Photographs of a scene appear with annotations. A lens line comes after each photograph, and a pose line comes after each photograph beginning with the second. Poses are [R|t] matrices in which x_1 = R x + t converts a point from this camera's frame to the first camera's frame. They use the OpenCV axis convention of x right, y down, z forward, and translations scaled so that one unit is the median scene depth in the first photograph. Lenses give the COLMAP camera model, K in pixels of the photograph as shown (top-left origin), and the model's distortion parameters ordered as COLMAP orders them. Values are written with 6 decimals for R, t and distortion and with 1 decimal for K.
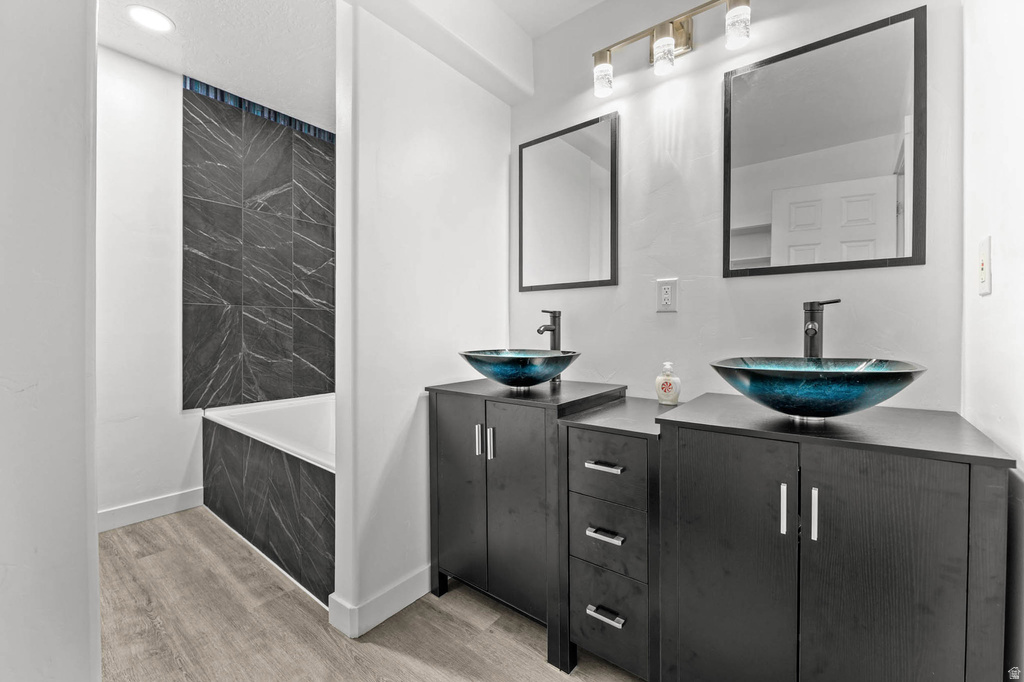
lens RADIAL K [[420.0, 0, 511.8], [0, 420.0, 335.6], [0, 0, 1]] dist [0.003357, -0.000550]
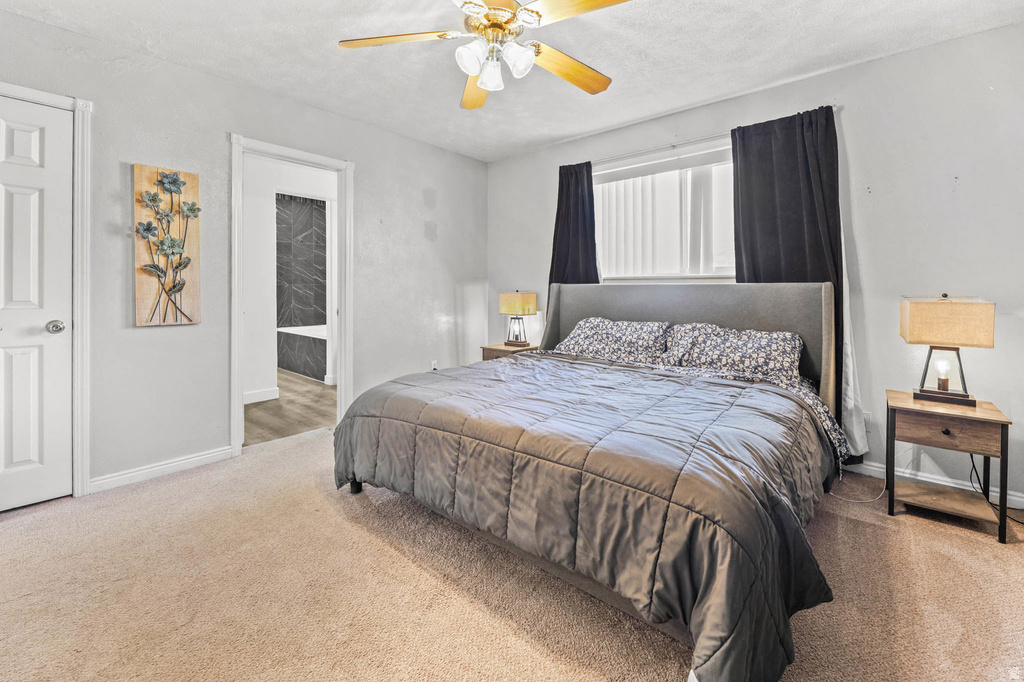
lens RADIAL K [[420.0, 0, 514.3], [0, 420.0, 295.8], [0, 0, 1]] dist [0.003357, -0.000550]
pose [[0.999338, -0.003442, -0.036212, 0.659757], [0.003502, 0.999993, 0.001588, -0.007187], [0.036206, -0.001714, 0.999343, -1.258732]]
